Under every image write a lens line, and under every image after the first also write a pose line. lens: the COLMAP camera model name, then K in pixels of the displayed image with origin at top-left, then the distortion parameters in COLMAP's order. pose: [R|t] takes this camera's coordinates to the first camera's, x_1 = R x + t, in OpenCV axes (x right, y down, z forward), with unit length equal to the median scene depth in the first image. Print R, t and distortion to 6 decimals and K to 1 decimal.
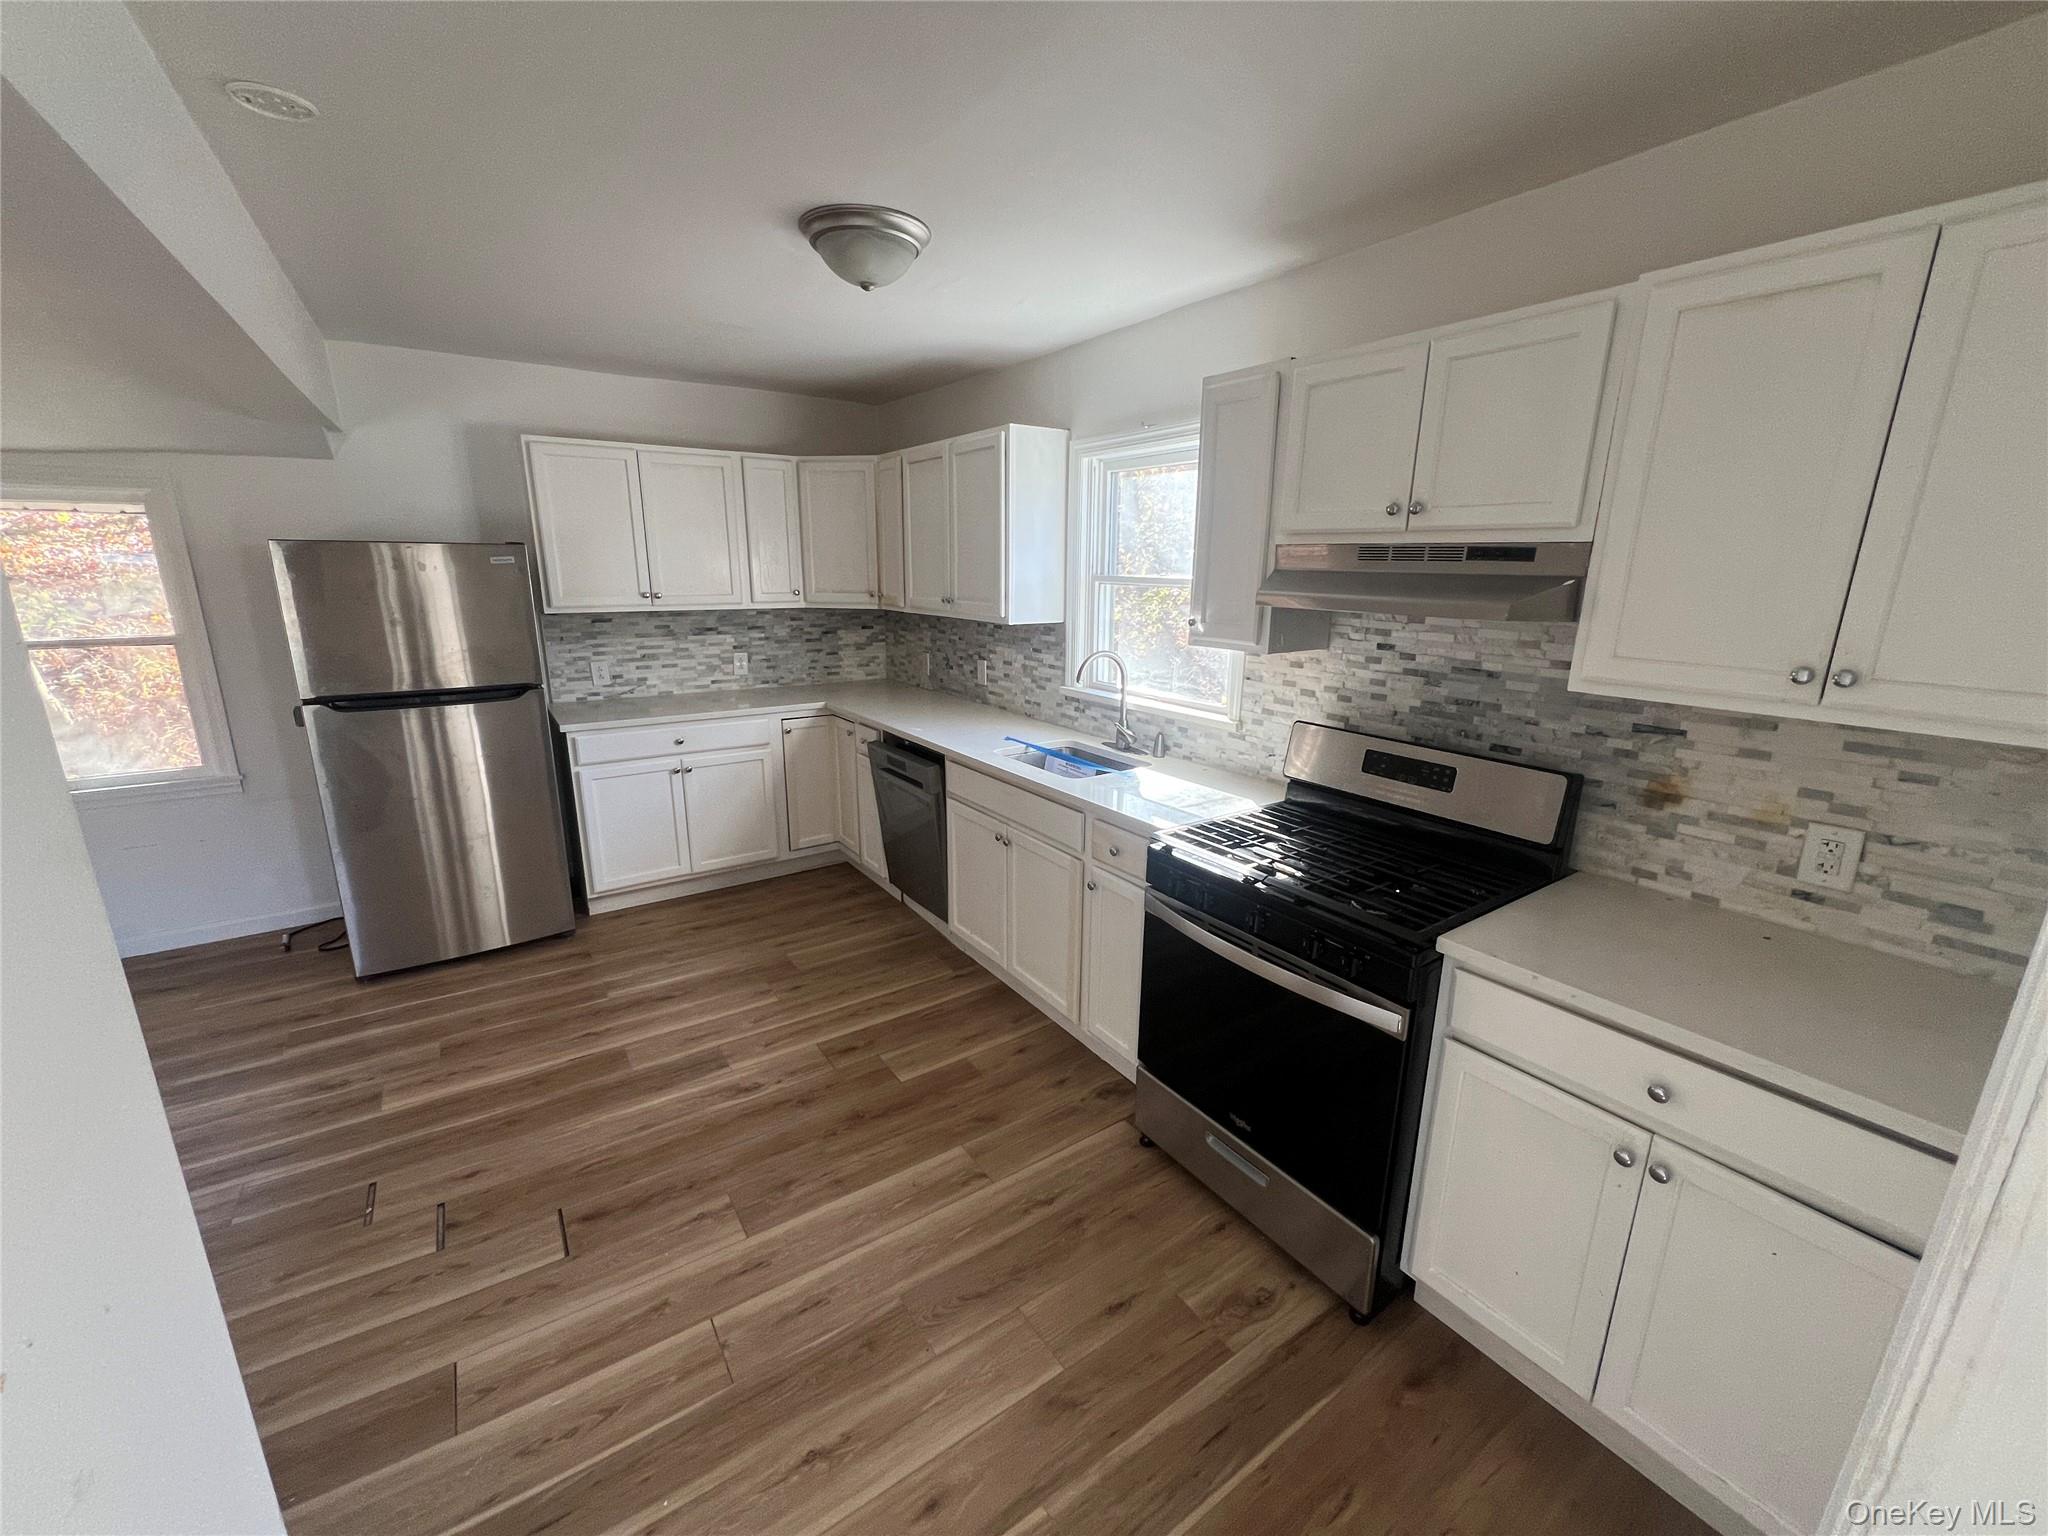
lens RADIAL K [[813.6, 0, 1021.3], [0, 813.6, 764.5], [0, 0, 1]] dist [-0.001400, -0.000259]
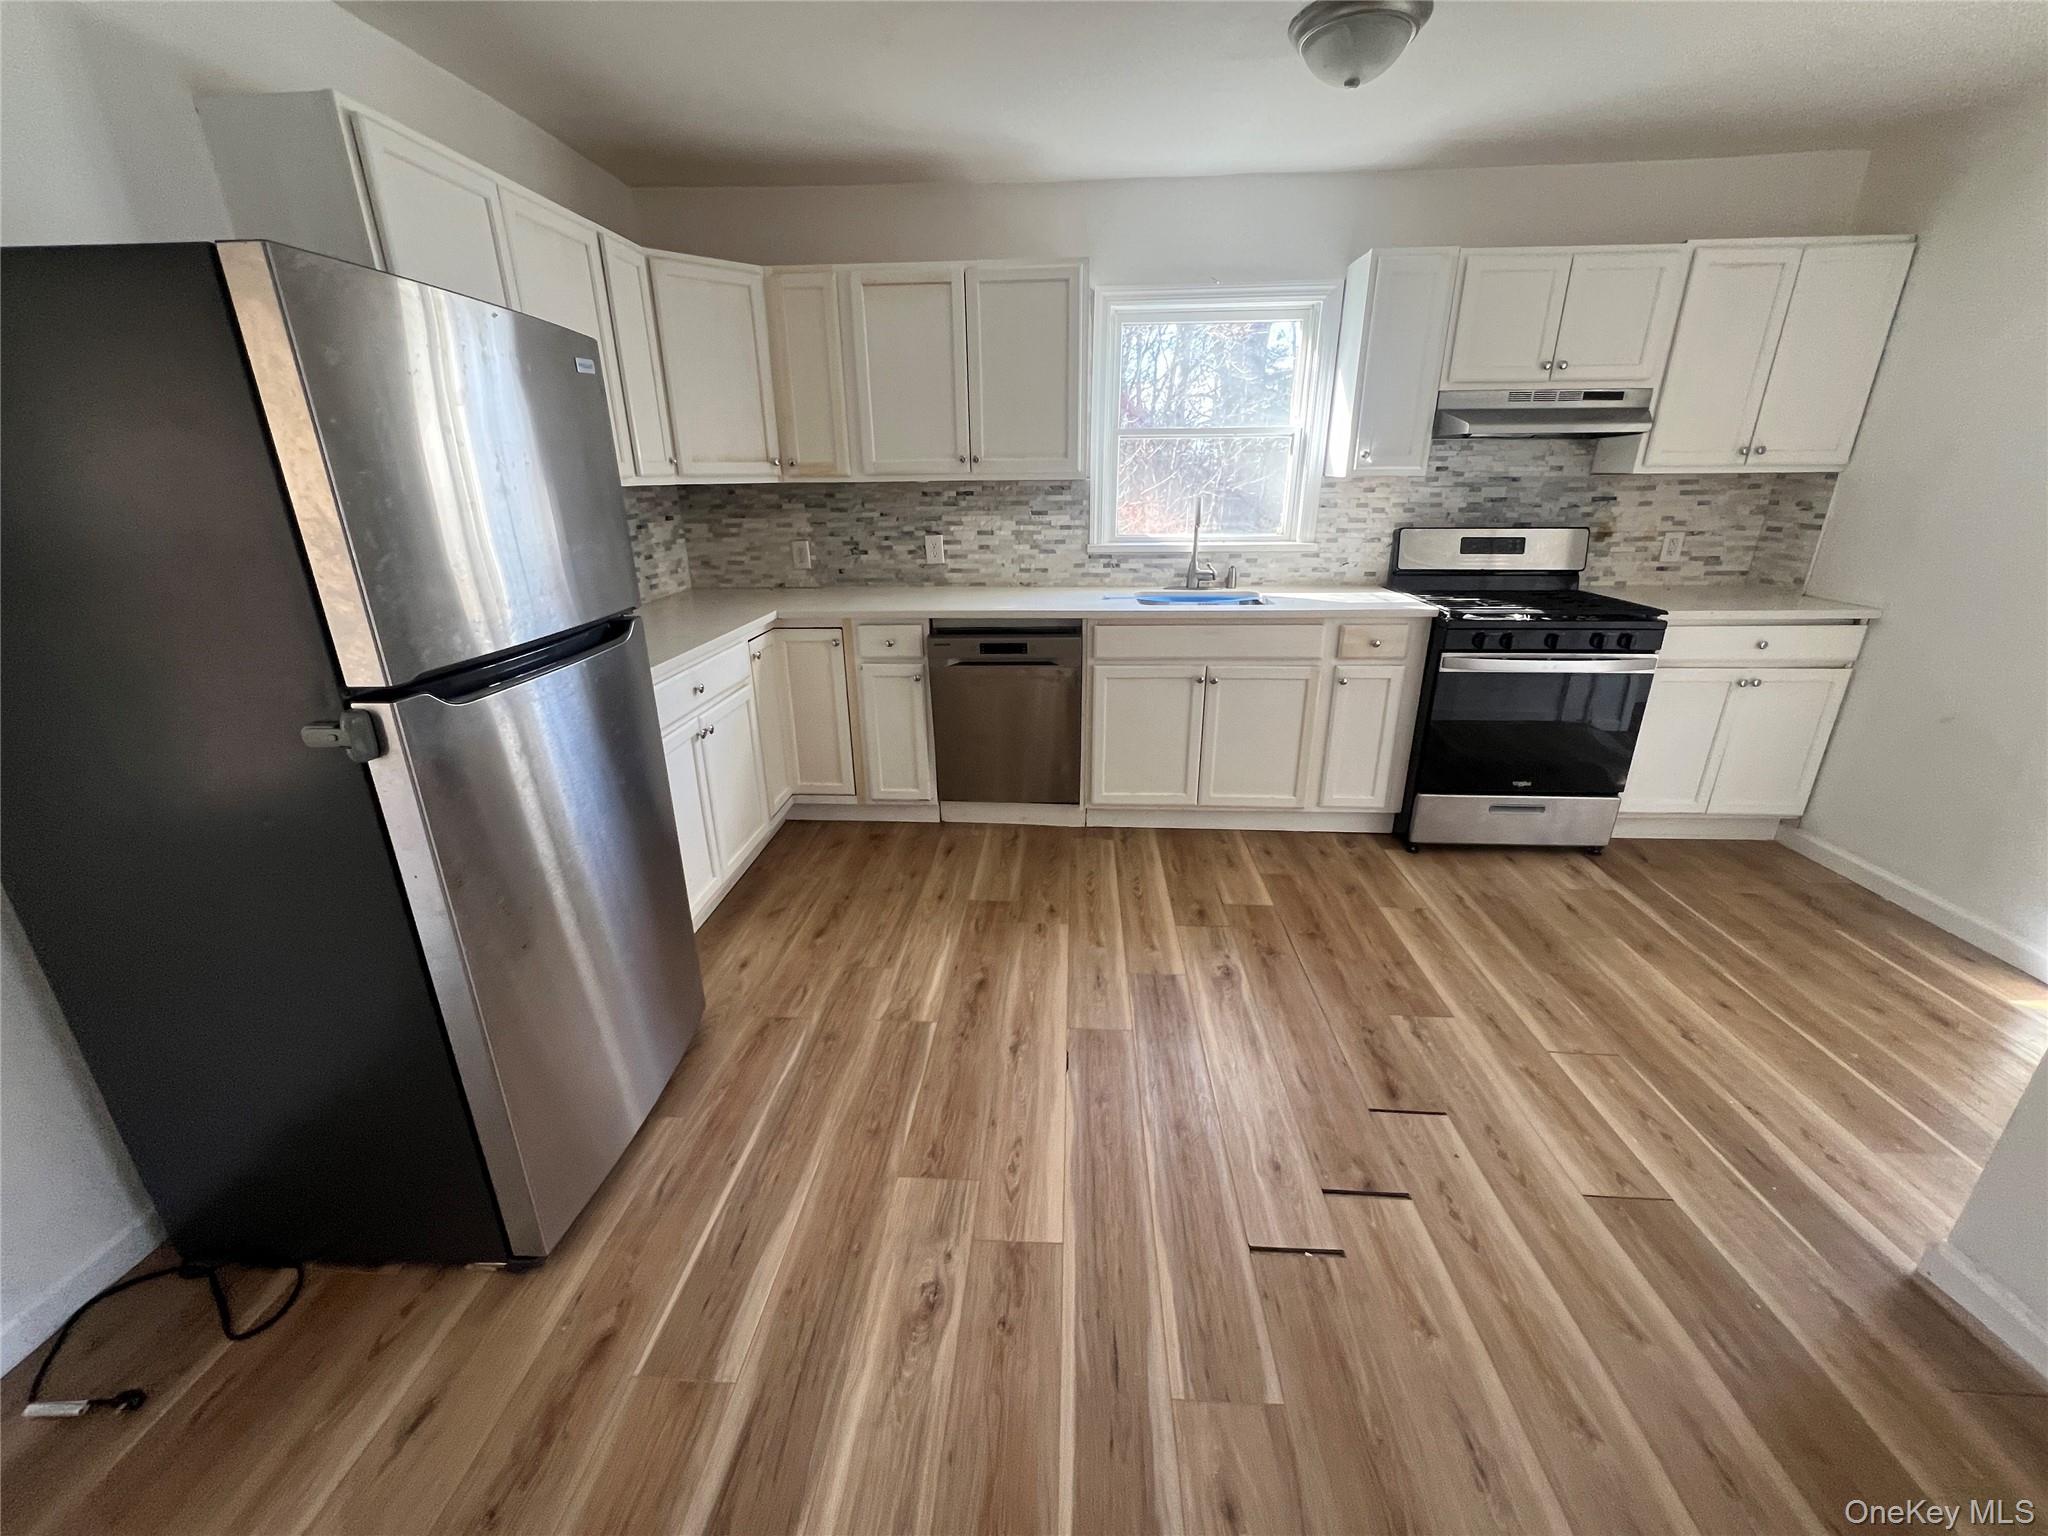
lens RADIAL K [[813.6, 0, 1021.3], [0, 813.6, 764.5], [0, 0, 1]] dist [-0.001400, -0.000259]
pose [[0.616872, -0.279978, 0.735582, -1.083651], [0.205099, 0.959483, 0.193200, -0.061760], [-0.759870, 0.031688, 0.649302, 0.550501]]
